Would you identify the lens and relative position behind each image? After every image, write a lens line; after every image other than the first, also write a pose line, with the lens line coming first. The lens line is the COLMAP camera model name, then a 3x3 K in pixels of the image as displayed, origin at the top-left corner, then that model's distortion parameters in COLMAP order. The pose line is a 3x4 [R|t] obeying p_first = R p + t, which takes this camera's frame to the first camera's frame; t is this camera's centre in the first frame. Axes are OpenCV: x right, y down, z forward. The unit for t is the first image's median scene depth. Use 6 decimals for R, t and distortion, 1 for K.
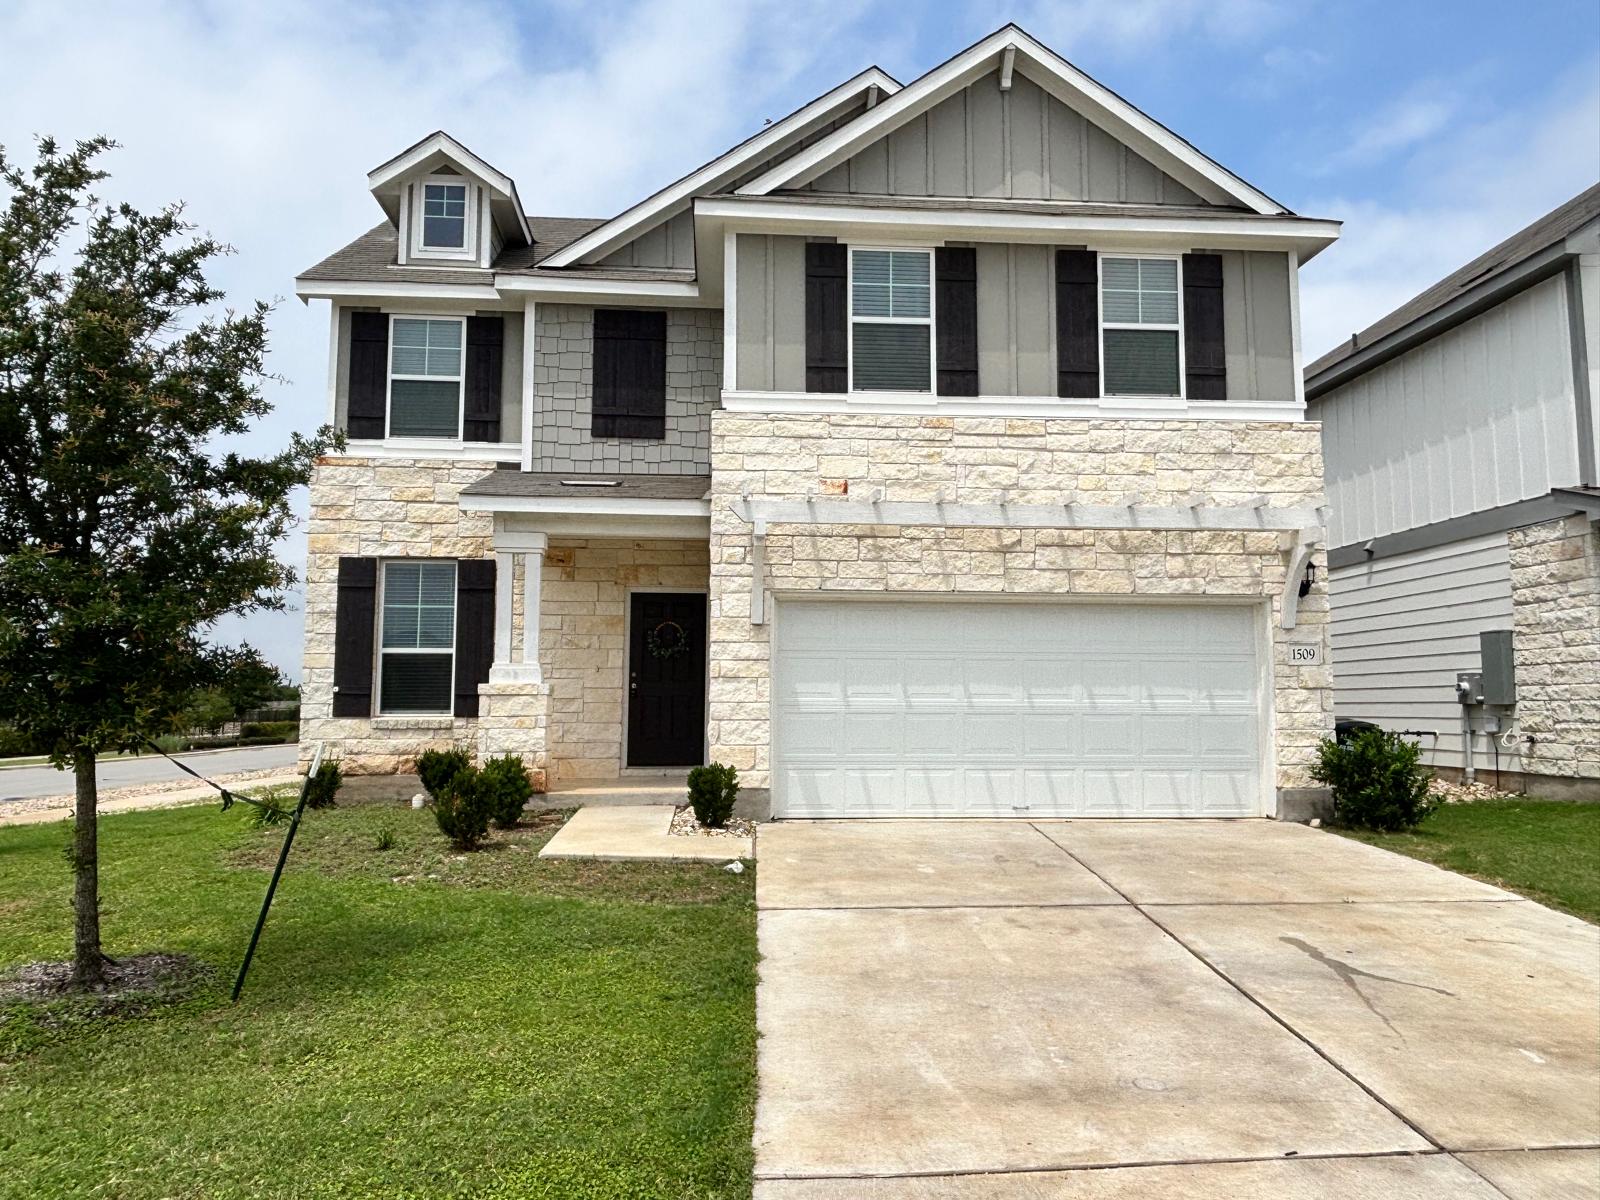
lens RADIAL K [[1118.9, 0, 814.7], [0, 1118.9, 592.3], [0, 0, 1]] dist [0.029061, -0.036075]
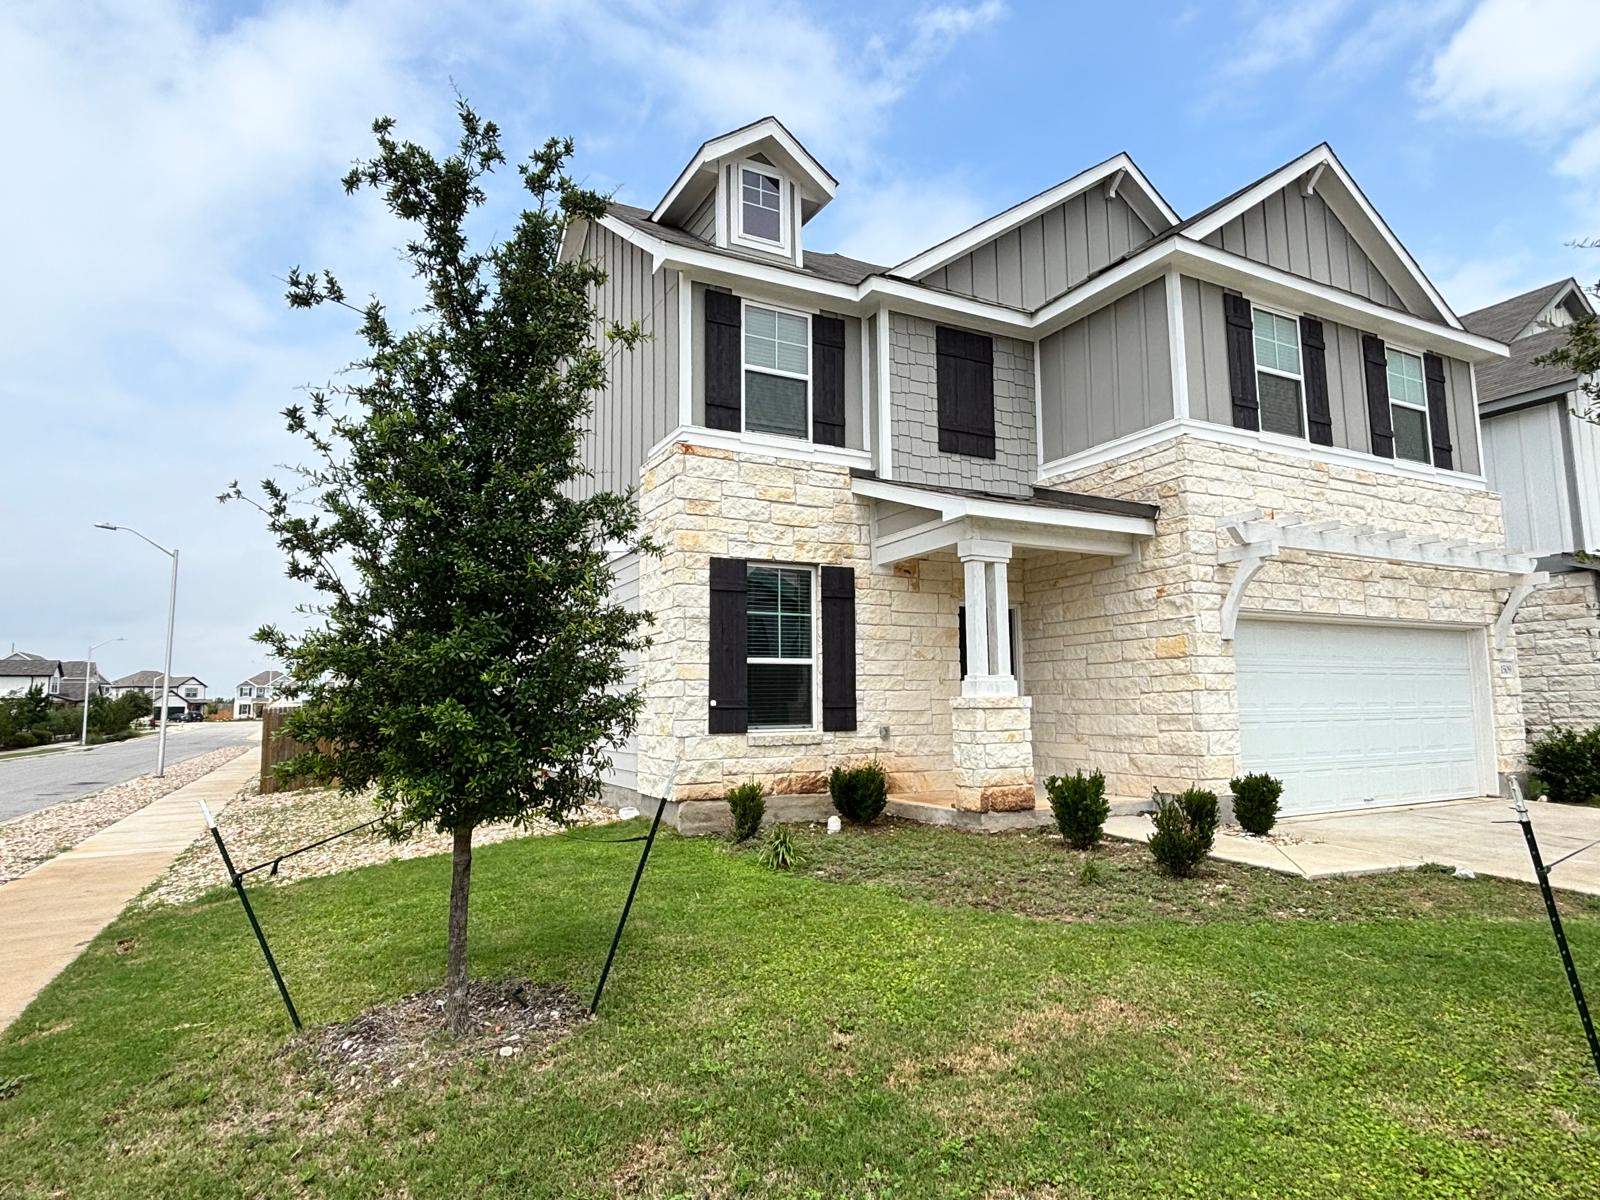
lens RADIAL K [[923.3, 0, 790.2], [0, 923.3, 607.9], [0, 0, 1]] dist [-0.001215, -0.010426]
pose [[0.925575, 0.029525, 0.377412, -0.726551], [-0.026988, 0.999564, -0.012008, 0.018869], [-0.377602, 0.000928, 0.925968, 0.325213]]
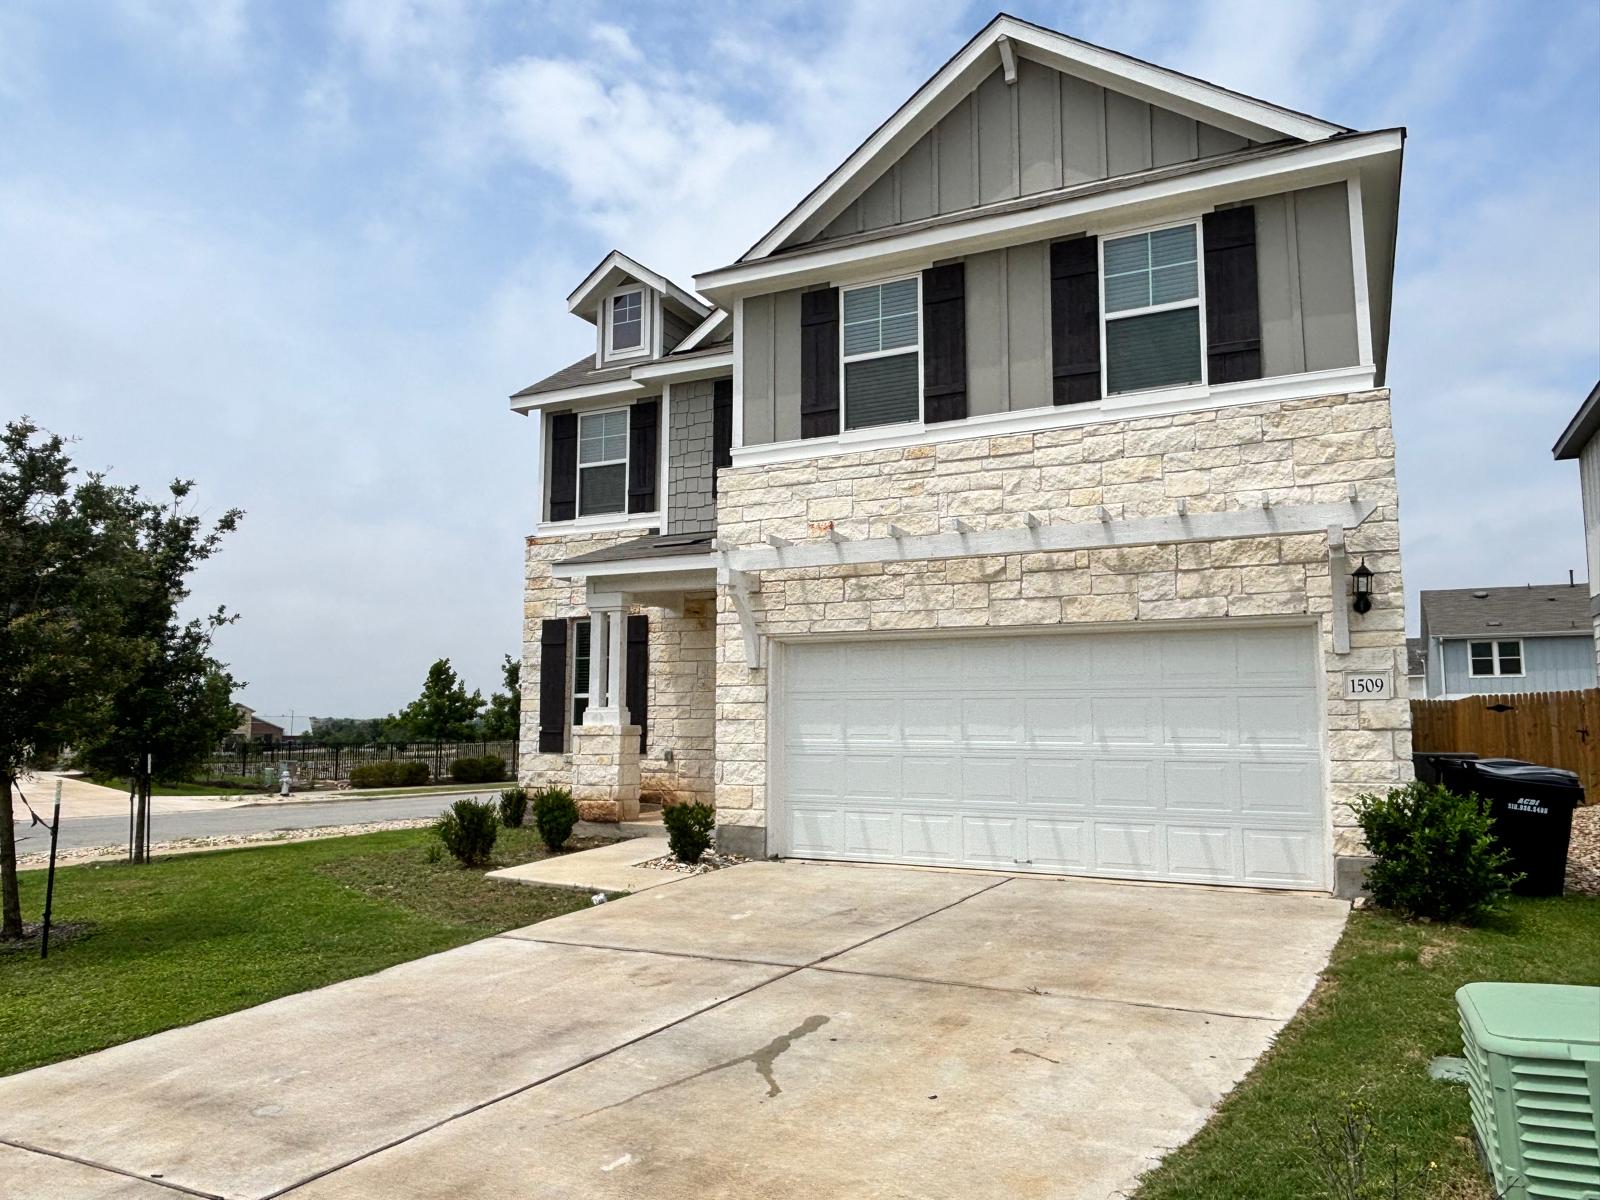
lens RADIAL K [[1118.9, 0, 803.1], [0, 1118.9, 597.7], [0, 0, 1]] dist [0.029061, -0.036075]
pose [[0.854408, -0.061142, -0.515993, 0.501609], [0.050195, 0.998120, -0.035156, 0.001627], [0.517173, 0.004137, 0.855871, 0.123699]]
